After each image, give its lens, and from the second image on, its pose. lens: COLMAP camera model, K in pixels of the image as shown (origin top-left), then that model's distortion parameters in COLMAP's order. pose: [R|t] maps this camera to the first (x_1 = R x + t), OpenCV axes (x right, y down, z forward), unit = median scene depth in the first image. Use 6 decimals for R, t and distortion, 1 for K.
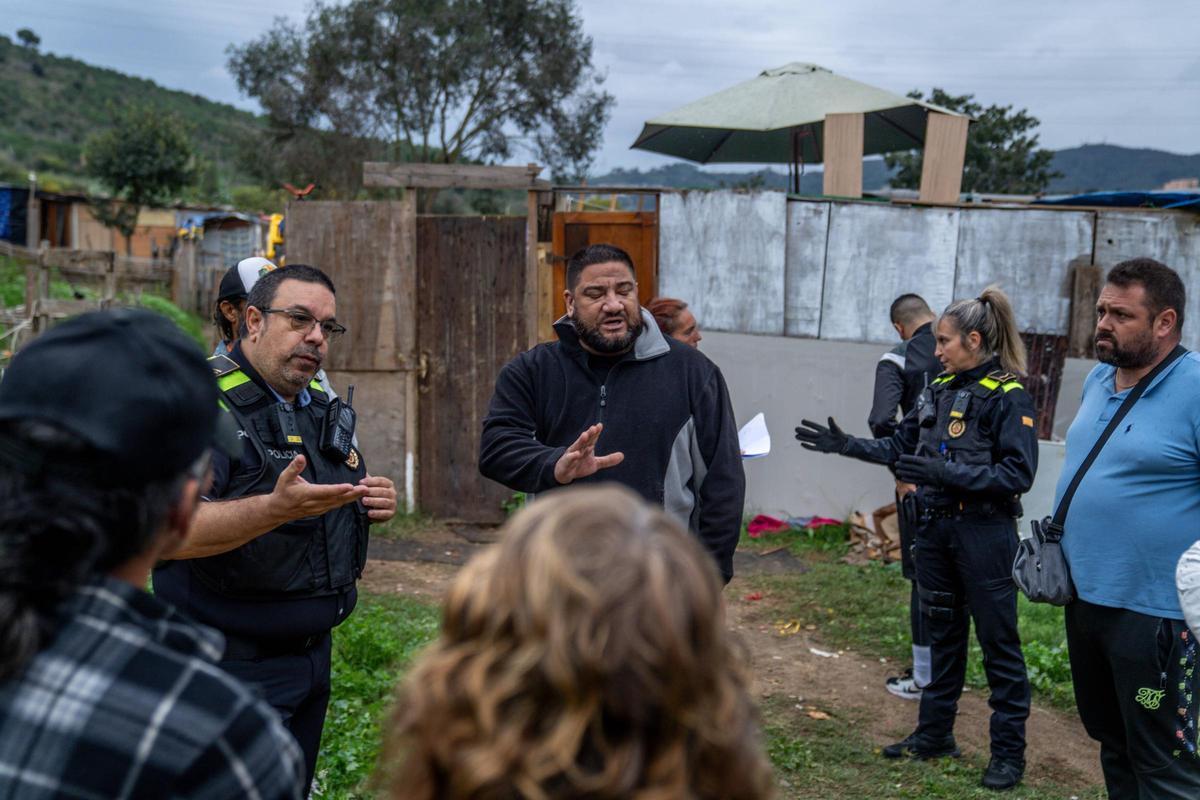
lens RADIAL K [[1303.2, 0, 585.8], [0, 1303.2, 384.9], [0, 0, 1]] dist [0.090188, 0.000000]
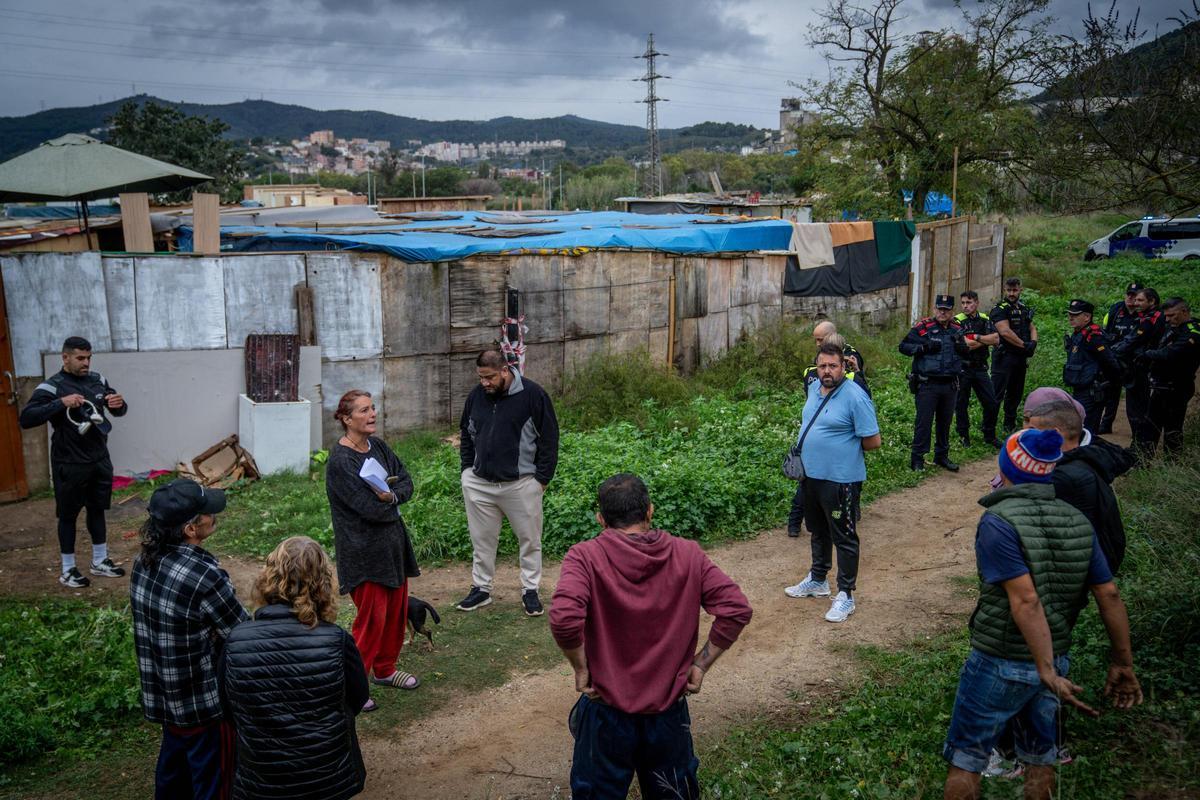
lens RADIAL K [[1101.6, 0, 592.8], [0, 1101.6, 396.0], [0, 0, 1]] dist [0.010788, 0.000000]
pose [[0.796726, -0.141687, 0.587497, -0.148655], [0.092177, 0.989245, 0.113572, -0.078486], [-0.597270, -0.036333, 0.801217, -0.293653]]
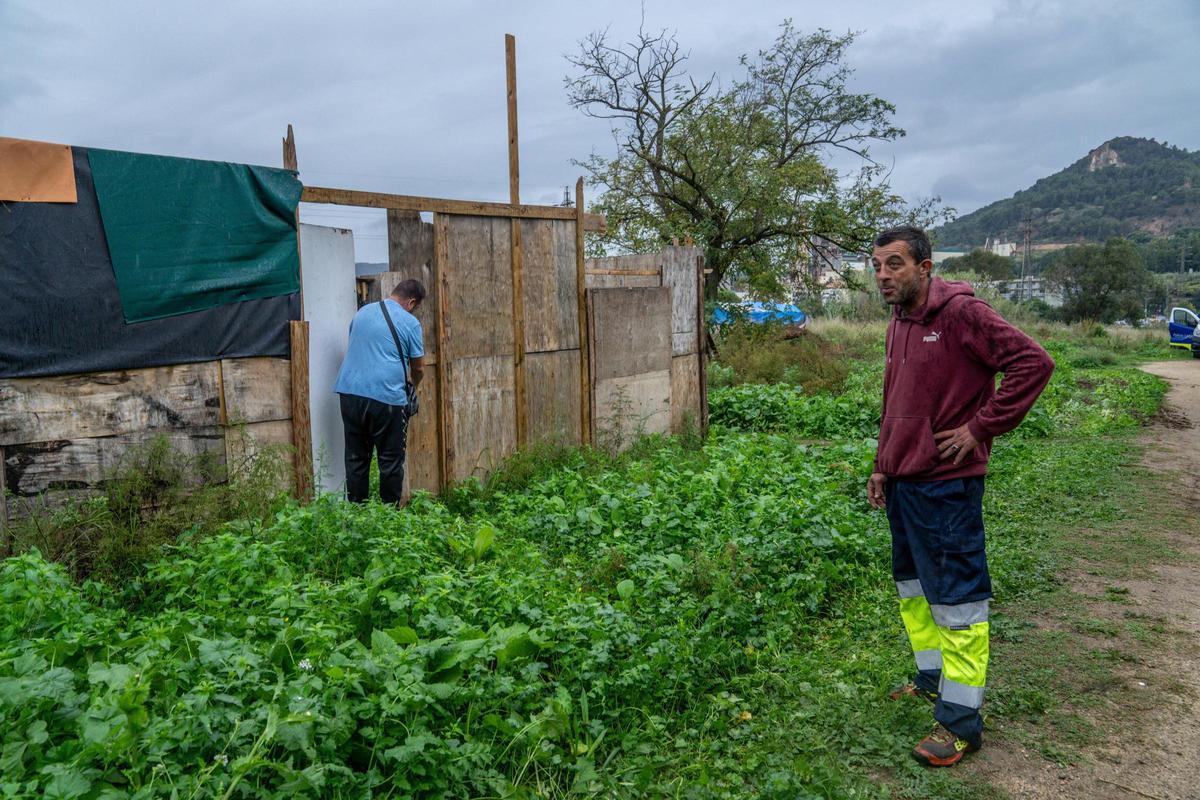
lens RADIAL K [[855.4, 0, 608.7], [0, 855.4, 394.7], [0, 0, 1]] dist [-0.022481, 0.025026]
pose [[0.763381, -0.088131, 0.639909, 1.597228], [0.099785, 0.994847, 0.017976, 0.056829], [-0.638195, 0.050131, 0.768241, 0.587598]]
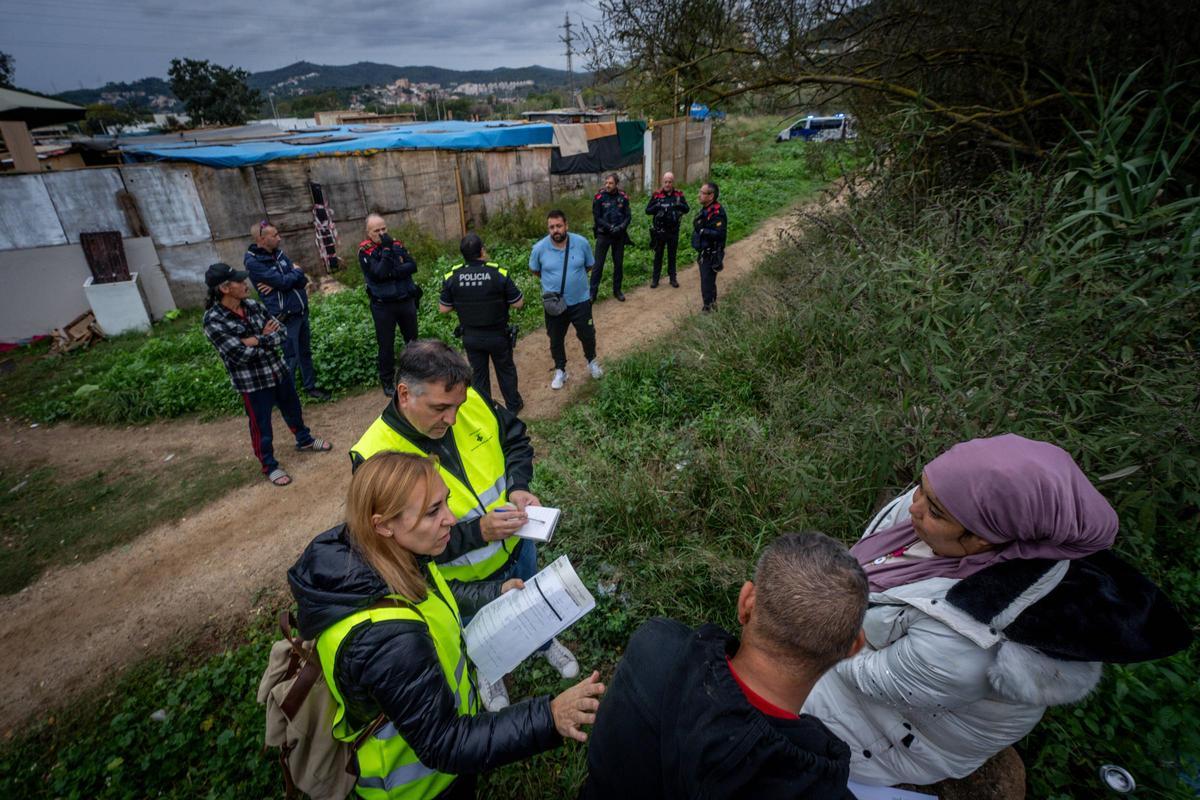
lens RADIAL K [[515.6, 0, 585.5], [0, 515.6, 389.2], [0, 0, 1]] dist [-0.027517, 0.003304]
pose [[0.758721, -0.358456, 0.543923, 0.380563], [0.122820, 0.898727, 0.420957, -0.054771], [-0.639733, -0.252584, 0.725909, -0.190535]]
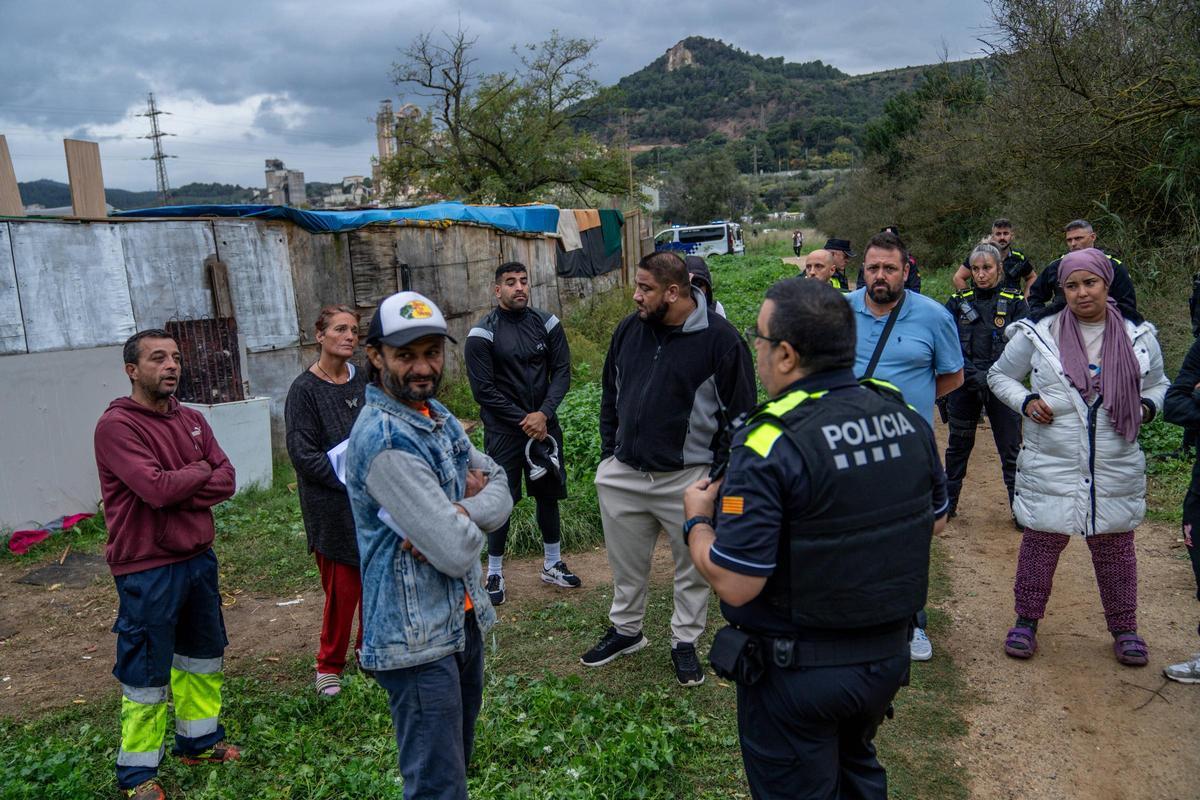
lens RADIAL K [[972.0, 0, 594.6], [0, 972.0, 395.2], [0, 0, 1]] dist [-0.023871, 0.034890]
pose [[0.422952, -0.205579, 0.882524, -0.319860], [0.161828, 0.975405, 0.149658, -0.044702], [-0.891584, 0.079519, 0.445818, 0.250956]]
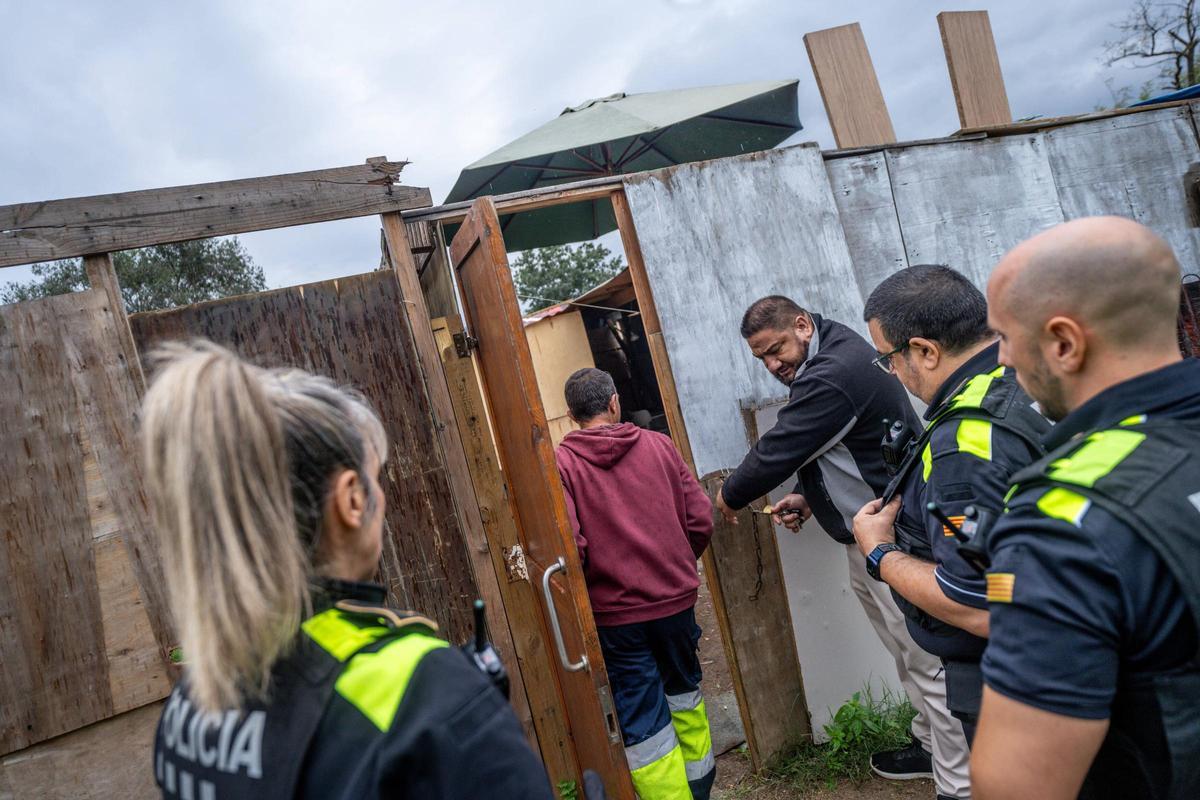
lens RADIAL K [[798.5, 0, 570.0], [0, 798.5, 397.9], [0, 0, 1]] dist [-0.069651, 0.042140]
pose [[0.905965, -0.254263, 0.338494, -0.096906], [0.286234, 0.956995, -0.047237, -0.053380], [-0.311926, 0.139684, 0.939782, 0.712413]]
